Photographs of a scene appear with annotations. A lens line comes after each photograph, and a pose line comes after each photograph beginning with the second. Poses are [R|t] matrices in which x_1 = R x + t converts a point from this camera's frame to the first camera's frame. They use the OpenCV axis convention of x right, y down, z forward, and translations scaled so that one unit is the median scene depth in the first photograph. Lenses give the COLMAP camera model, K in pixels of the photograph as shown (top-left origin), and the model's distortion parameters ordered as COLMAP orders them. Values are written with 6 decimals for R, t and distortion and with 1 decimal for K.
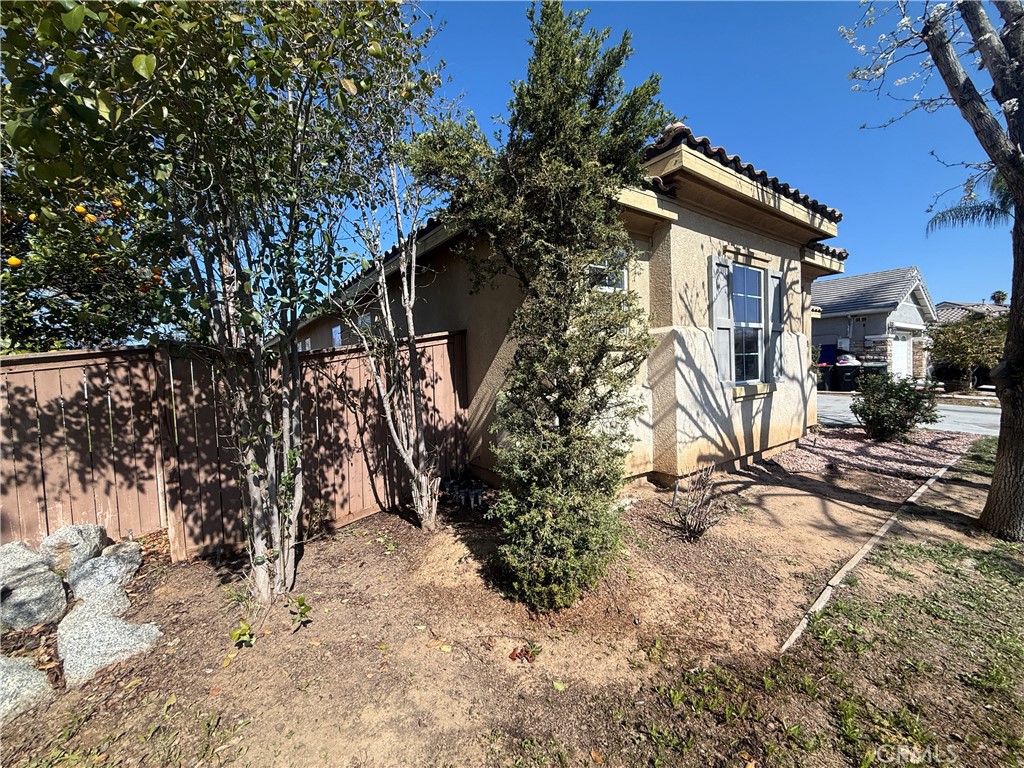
lens RADIAL K [[375.8, 0, 509.7], [0, 375.8, 380.5], [0, 0, 1]] dist [0.000746, 0.000010]
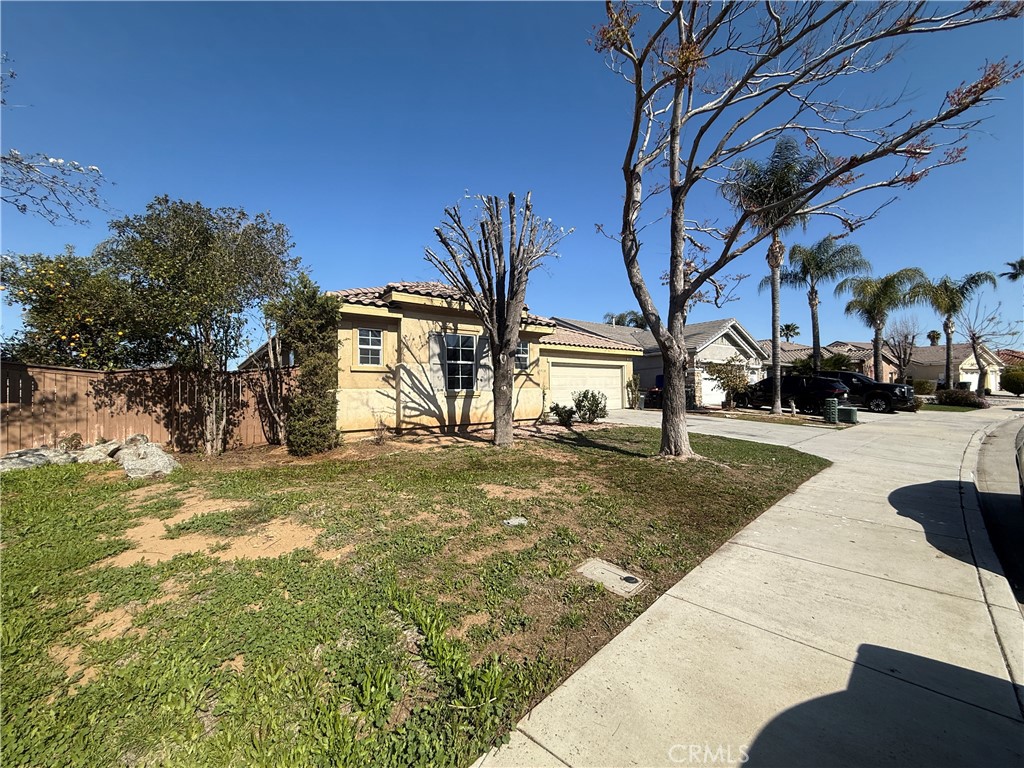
lens RADIAL K [[375.8, 0, 509.7], [0, 375.8, 380.5], [0, 0, 1]] dist [0.000746, 0.000010]
pose [[0.958498, 0.023559, 0.284124, 0.496200], [-0.008255, 0.998455, -0.054941, 0.163159], [-0.284980, 0.050316, 0.957212, -1.794169]]
